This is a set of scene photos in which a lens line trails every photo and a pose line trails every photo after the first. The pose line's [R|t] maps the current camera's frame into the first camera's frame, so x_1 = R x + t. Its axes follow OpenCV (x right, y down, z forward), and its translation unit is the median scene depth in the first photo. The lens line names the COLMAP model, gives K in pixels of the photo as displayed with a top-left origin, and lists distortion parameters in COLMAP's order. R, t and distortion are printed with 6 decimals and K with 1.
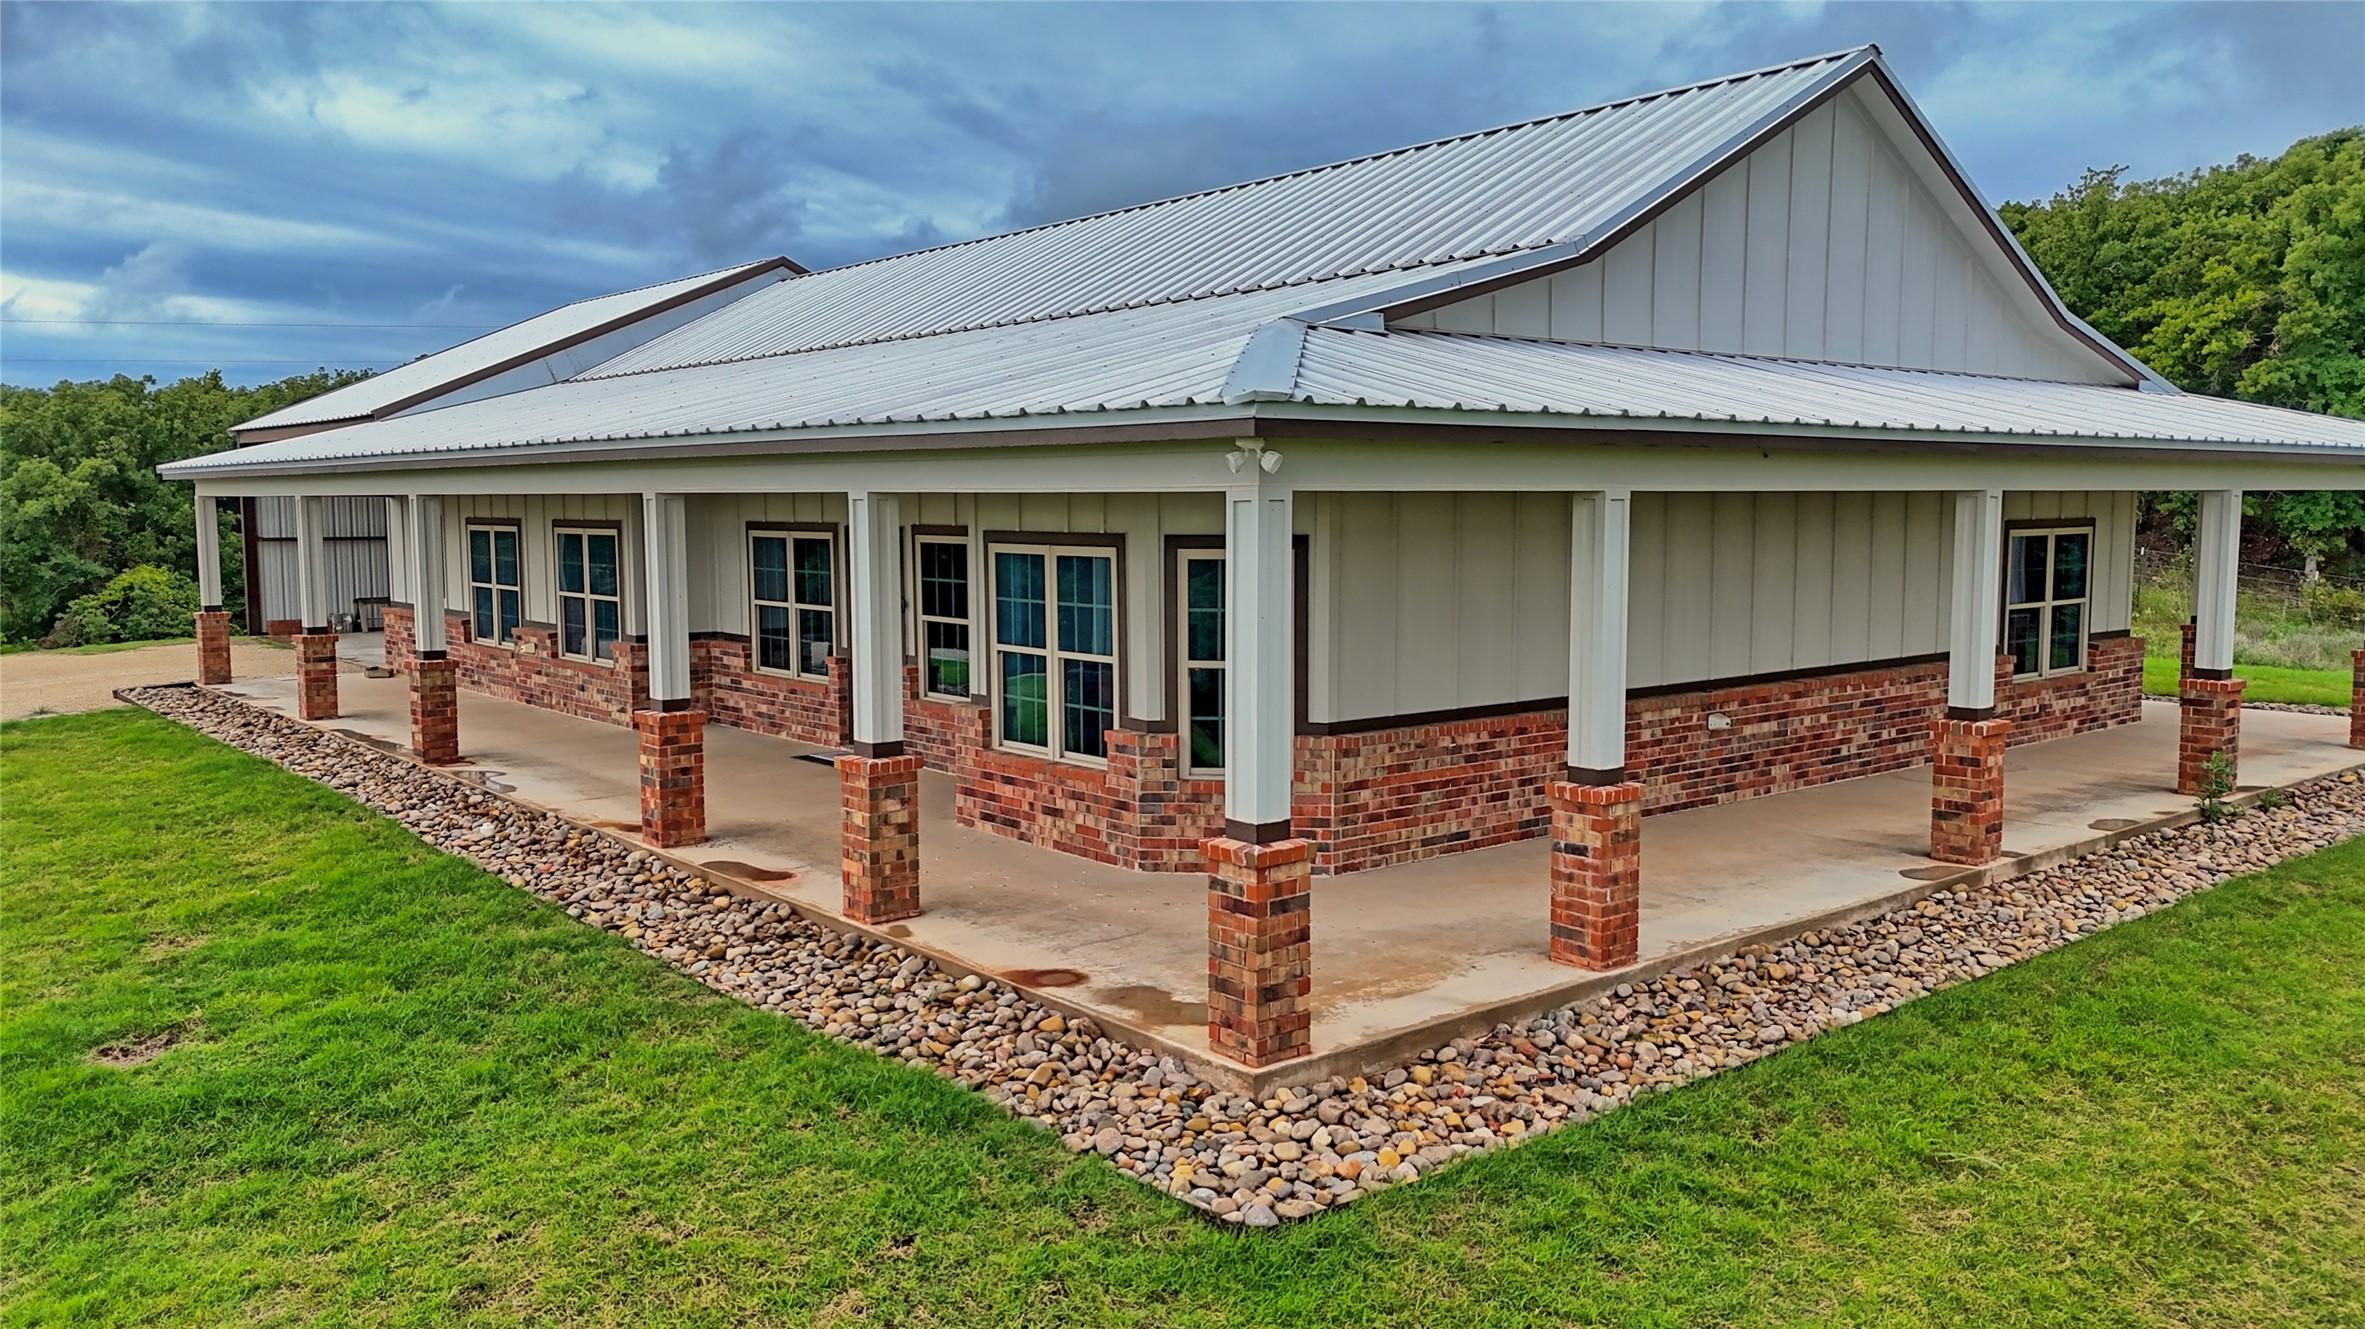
lens RADIAL K [[1788.5, 0, 1183.9], [0, 1788.5, 663.9], [0, 0, 1]] dist [0.006120, -0.002957]
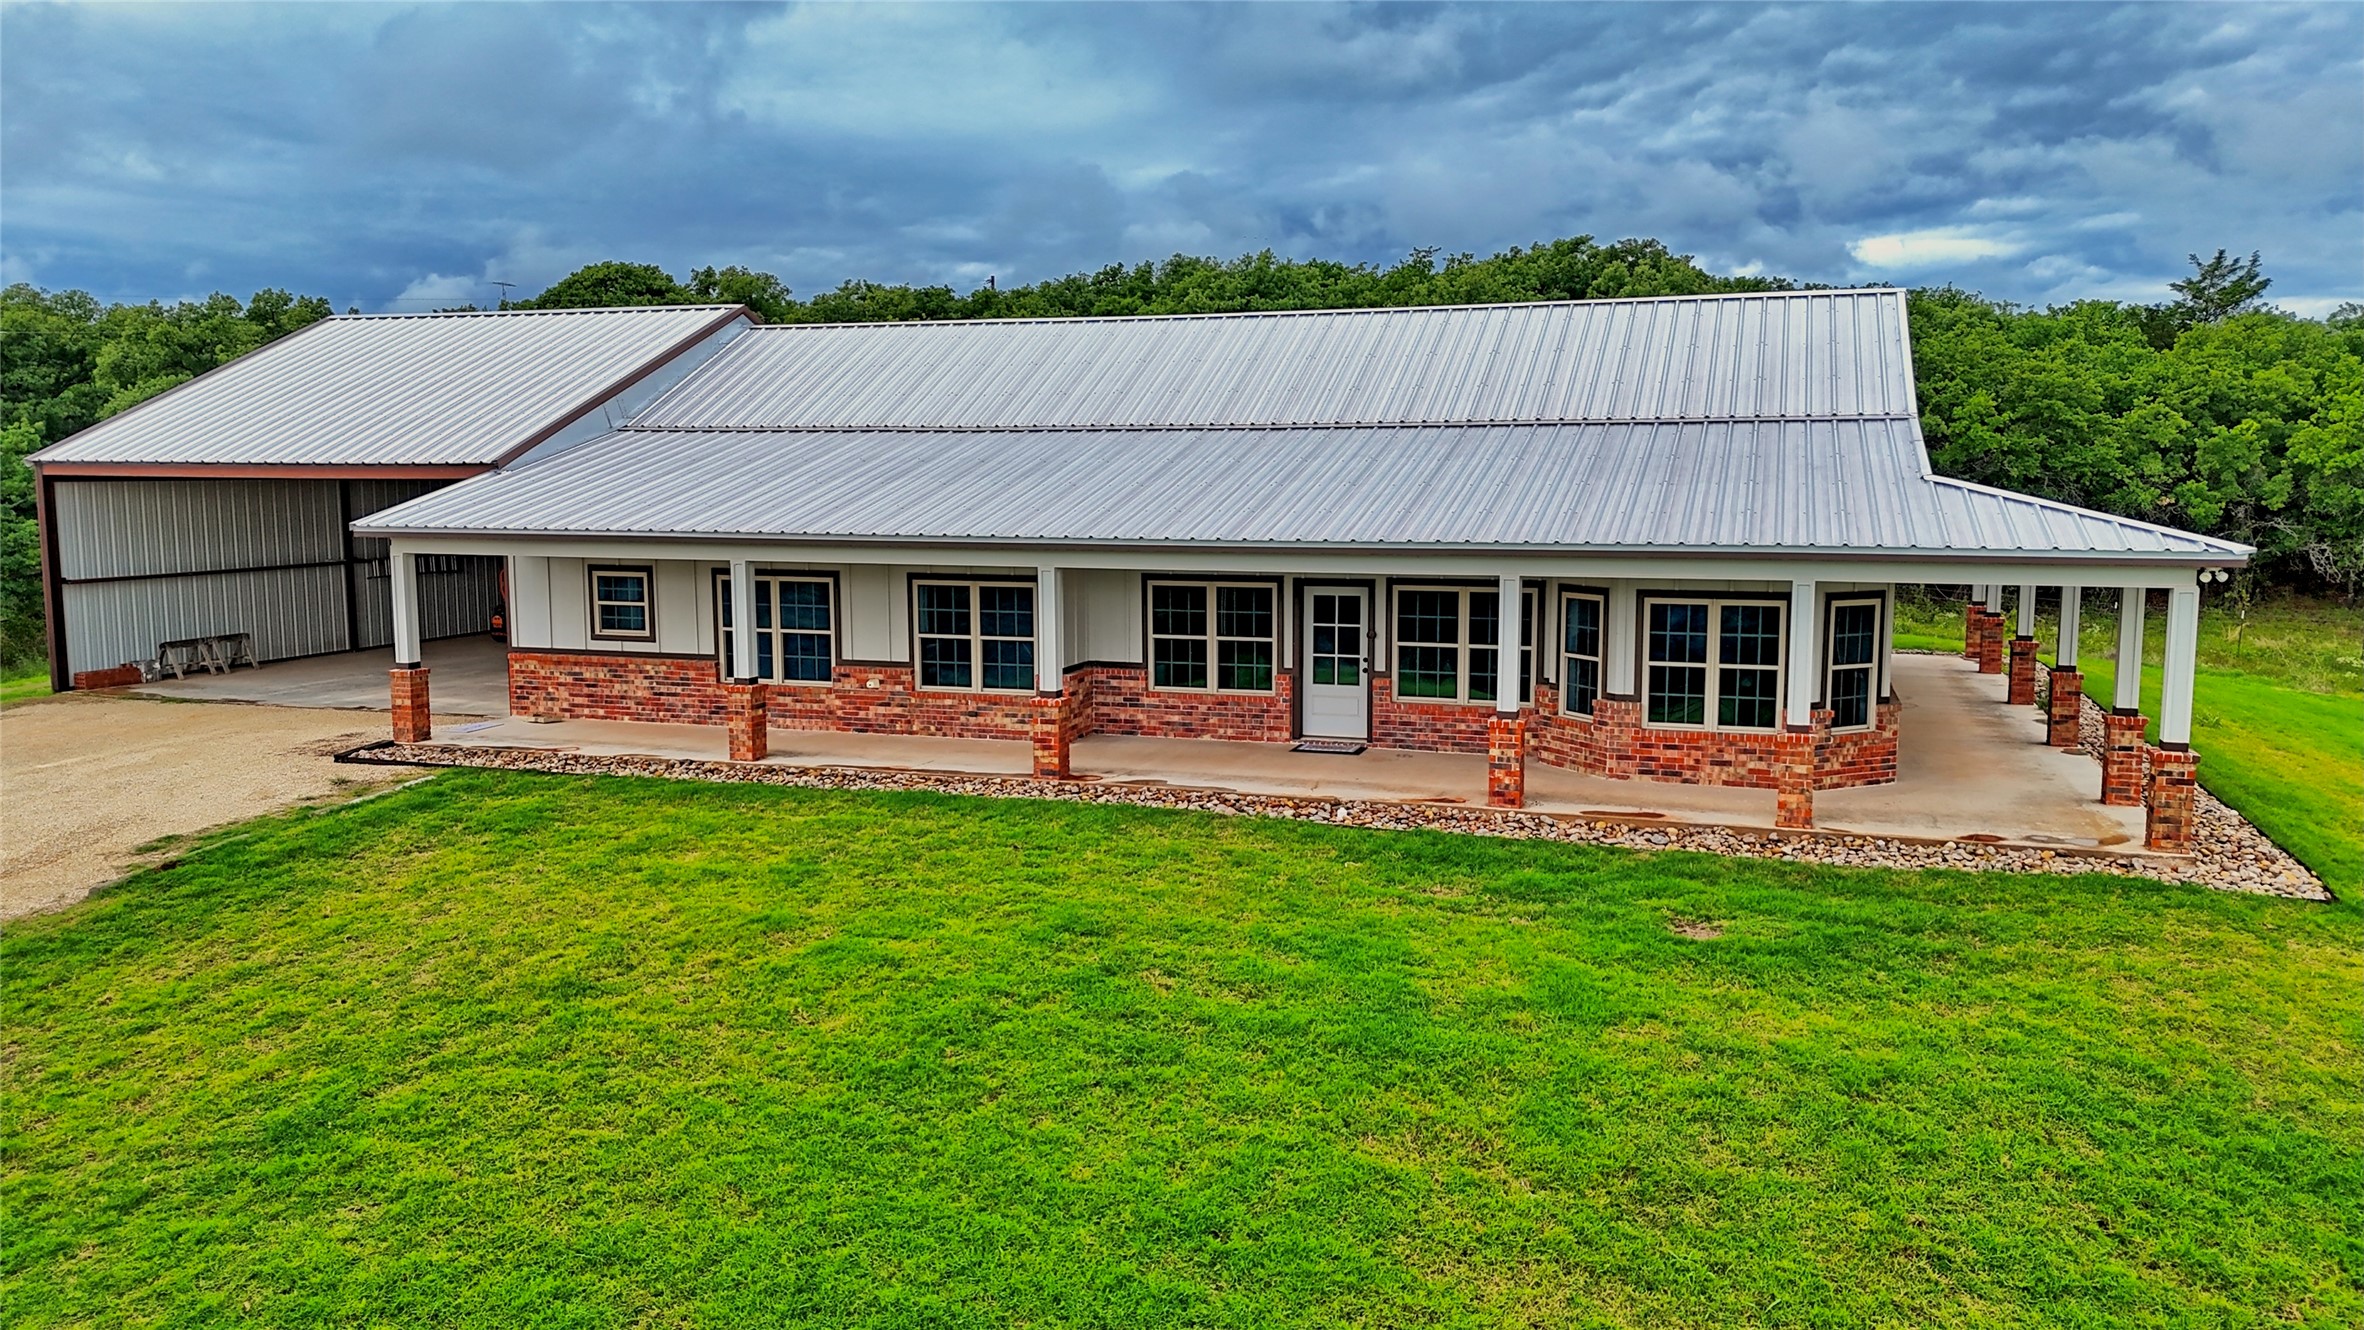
lens RADIAL K [[1787.8, 0, 1180.3], [0, 1787.8, 667.5], [0, 0, 1]] dist [0.006120, -0.002957]
pose [[0.870282, -0.060665, 0.488803, -1.205792], [0.049241, 0.998130, 0.036207, -0.081731], [-0.490086, -0.007441, 0.871643, -0.170214]]
